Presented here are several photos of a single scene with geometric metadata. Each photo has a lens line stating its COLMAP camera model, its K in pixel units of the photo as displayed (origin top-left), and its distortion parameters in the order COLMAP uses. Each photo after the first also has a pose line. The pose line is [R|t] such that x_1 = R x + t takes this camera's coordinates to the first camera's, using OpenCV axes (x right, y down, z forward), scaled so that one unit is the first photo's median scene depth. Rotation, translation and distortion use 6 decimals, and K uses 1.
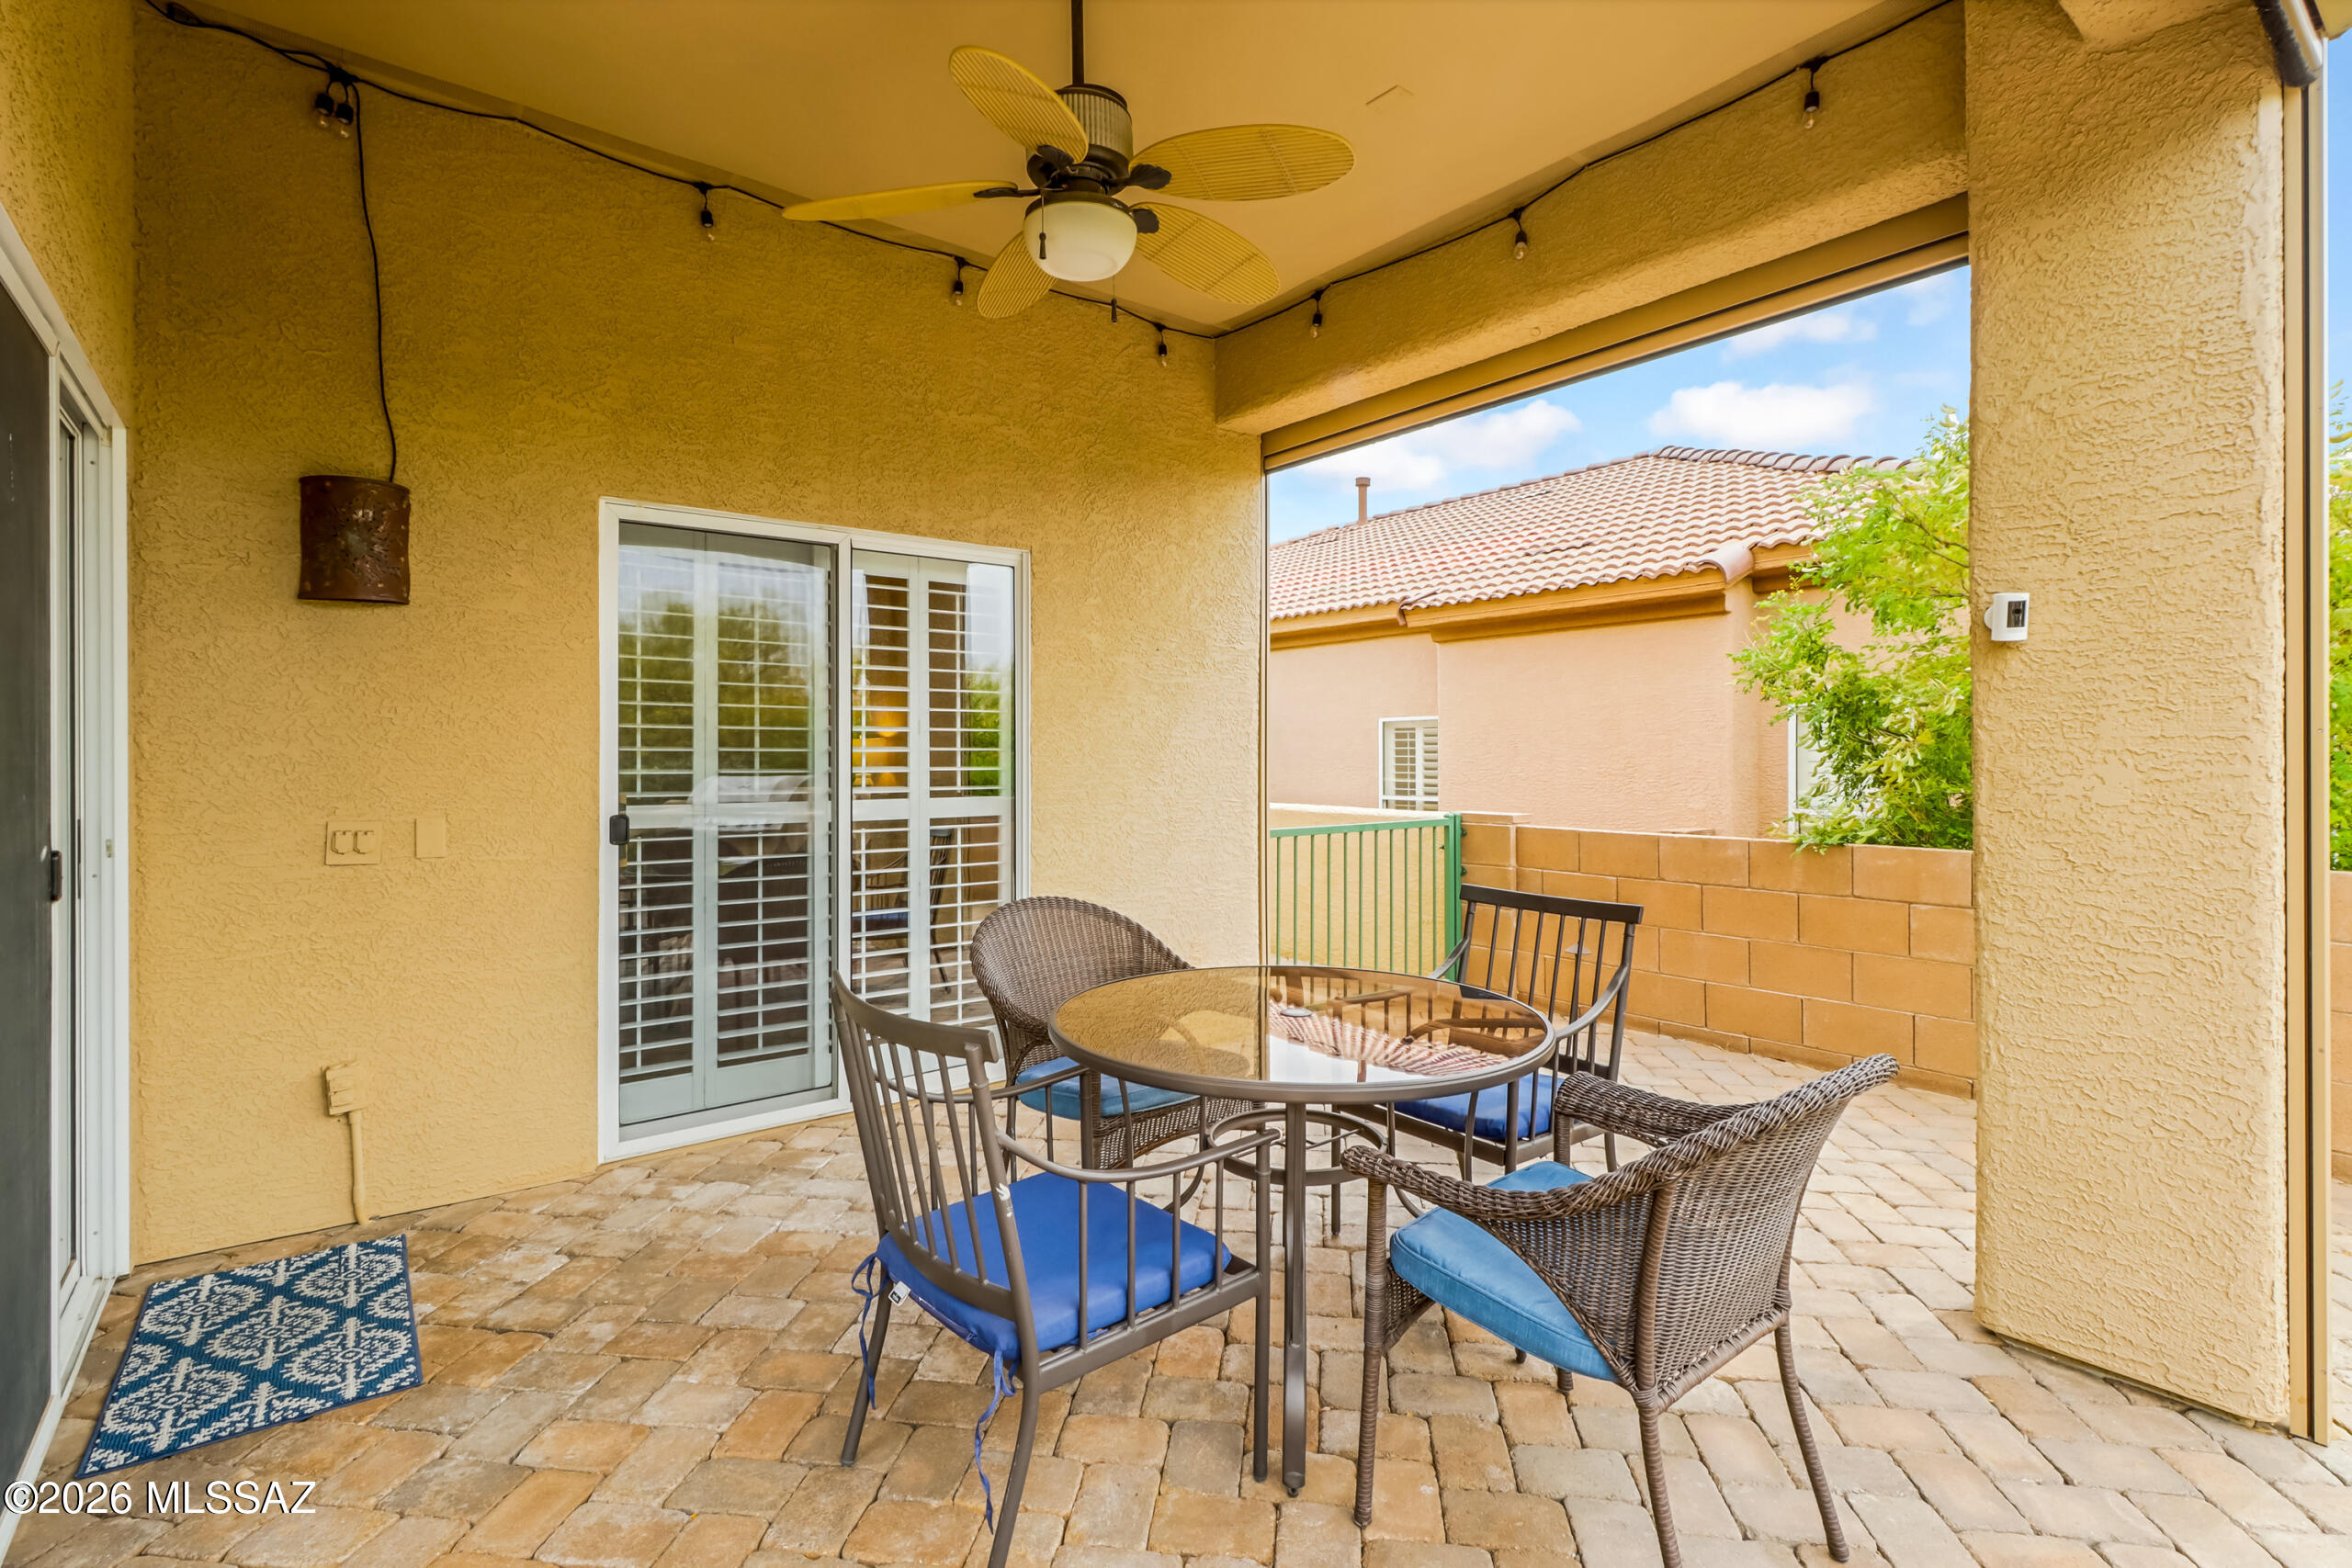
lens RADIAL K [[1102.8, 0, 1166.7], [0, 1102.8, 768.8], [0, 0, 1]] dist [0.001375, -0.001193]
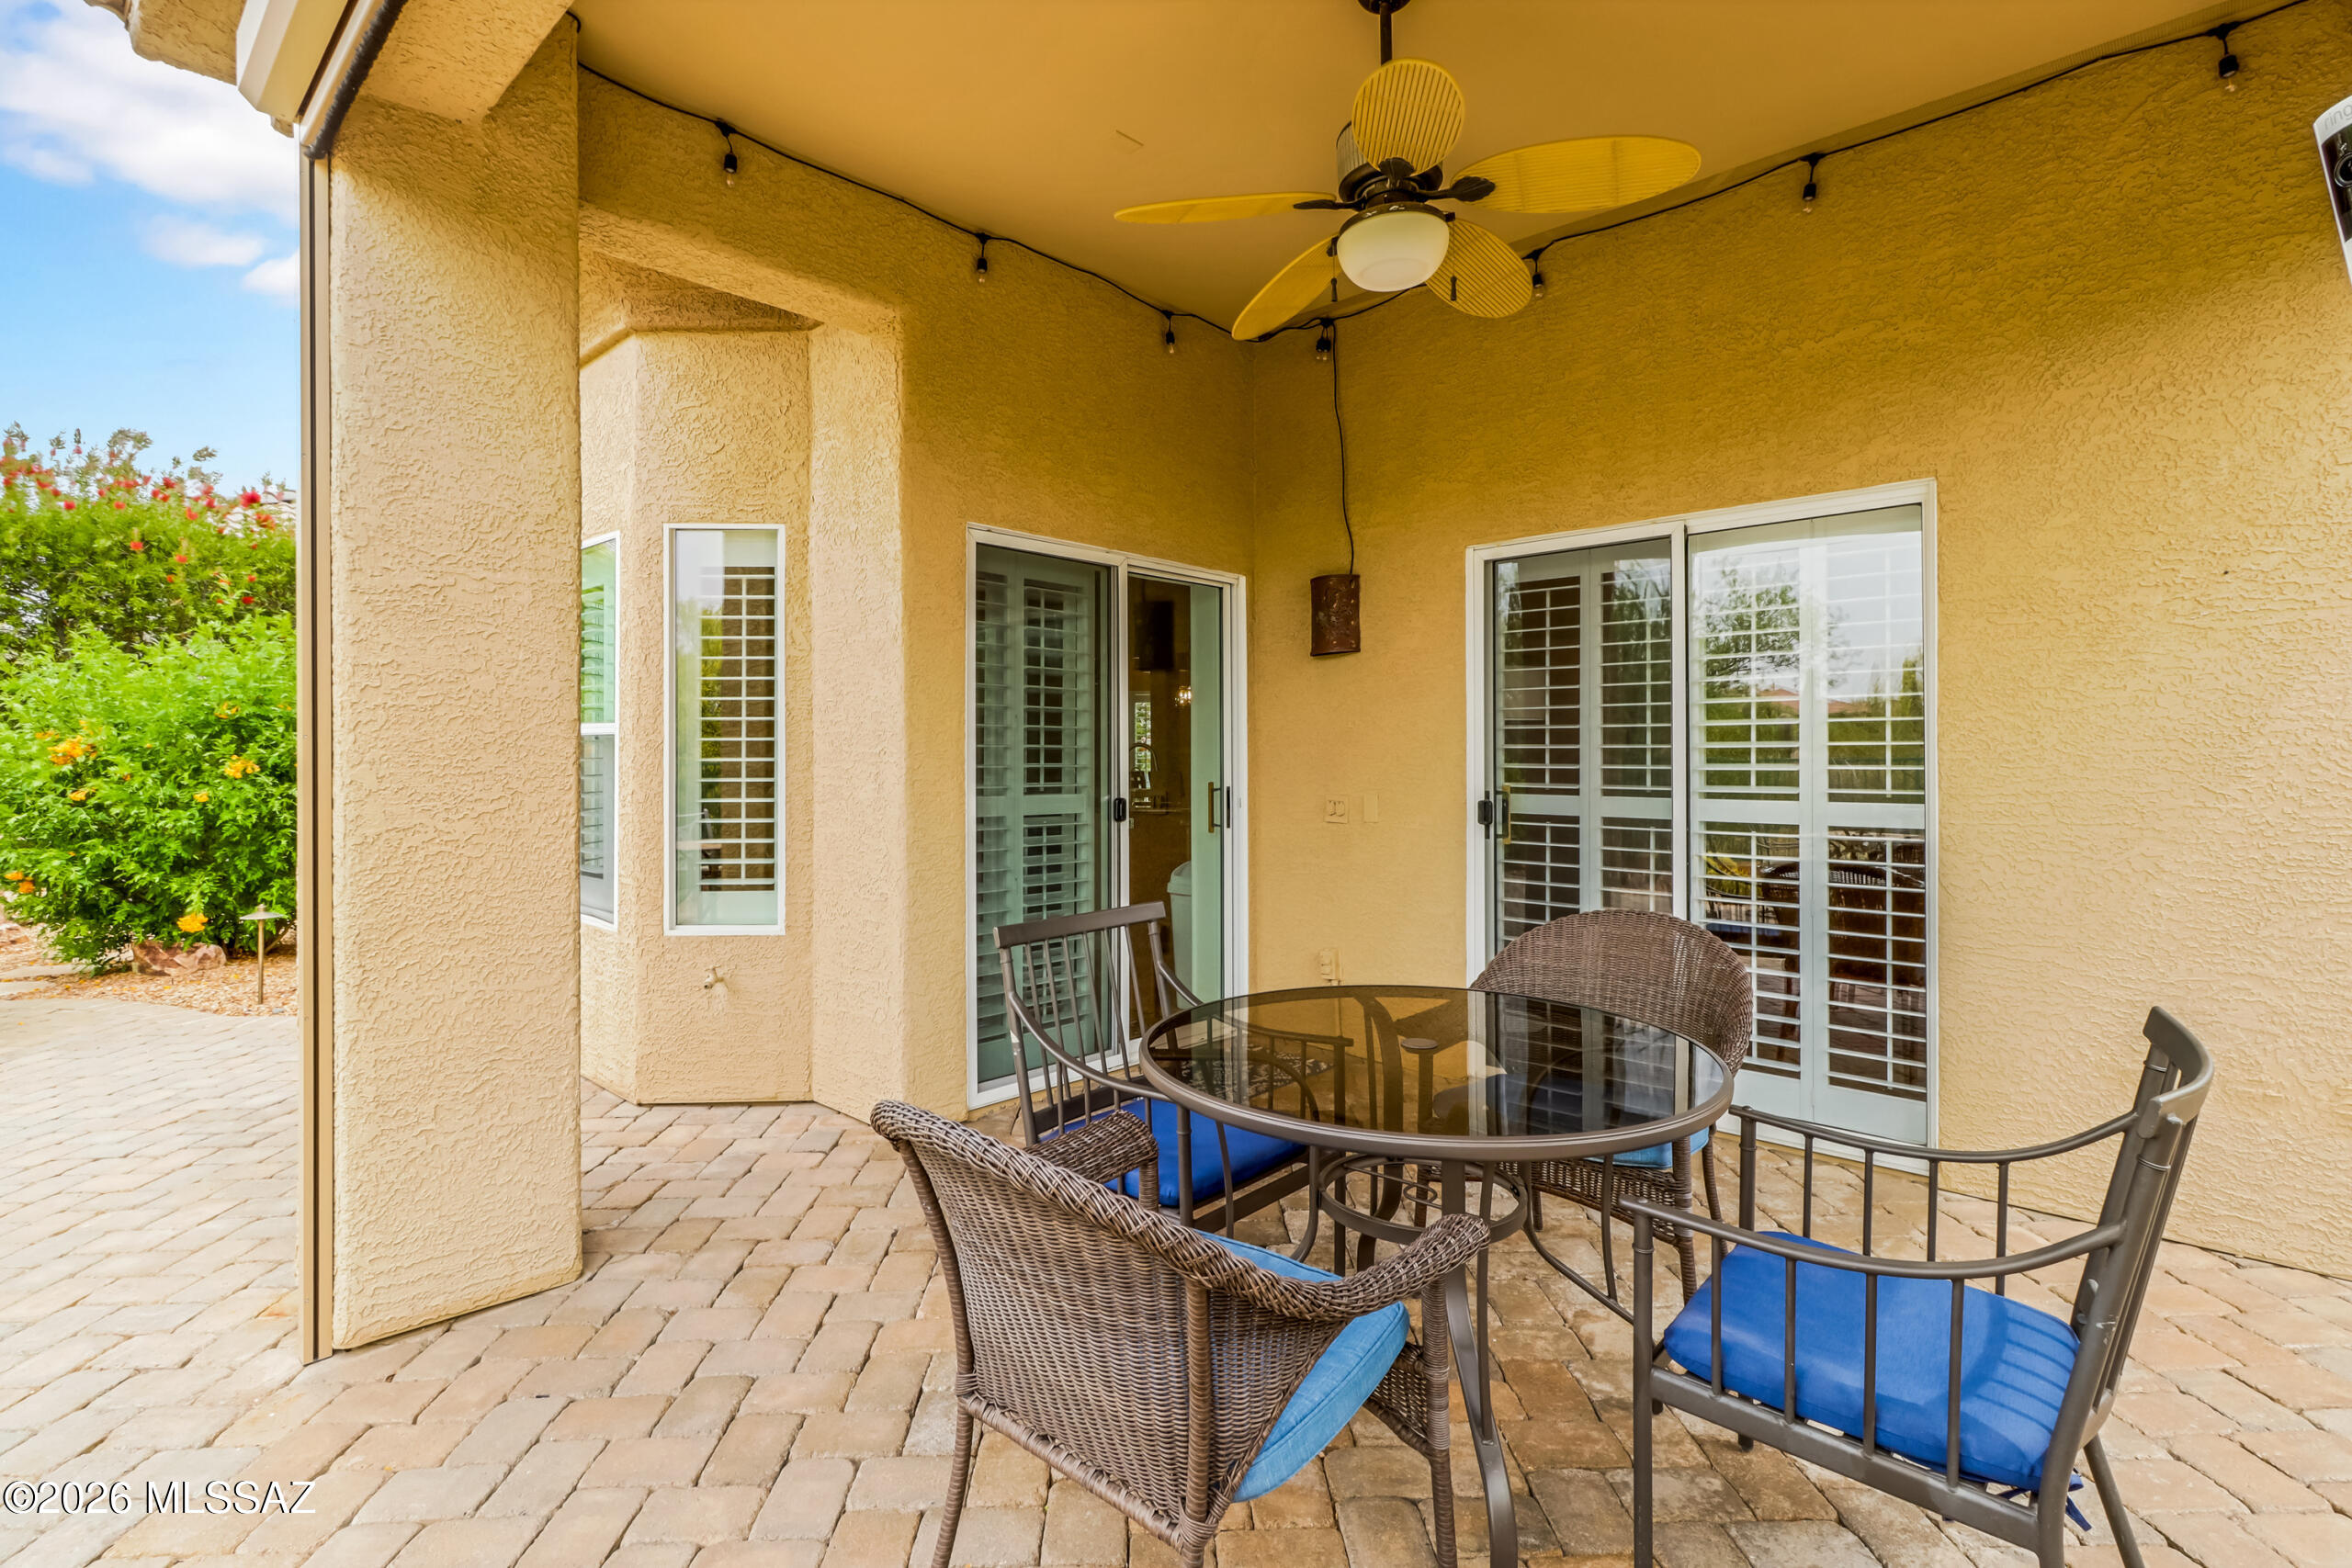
lens RADIAL K [[1102.8, 0, 1160.9], [0, 1102.8, 753.2], [0, 0, 1]] dist [0.001375, -0.001193]
pose [[0.143904, 0.000874, -0.989591, 0.568536], [-0.006201, 0.999981, -0.000018, -0.007415], [0.989572, 0.006139, 0.143907, 0.394275]]
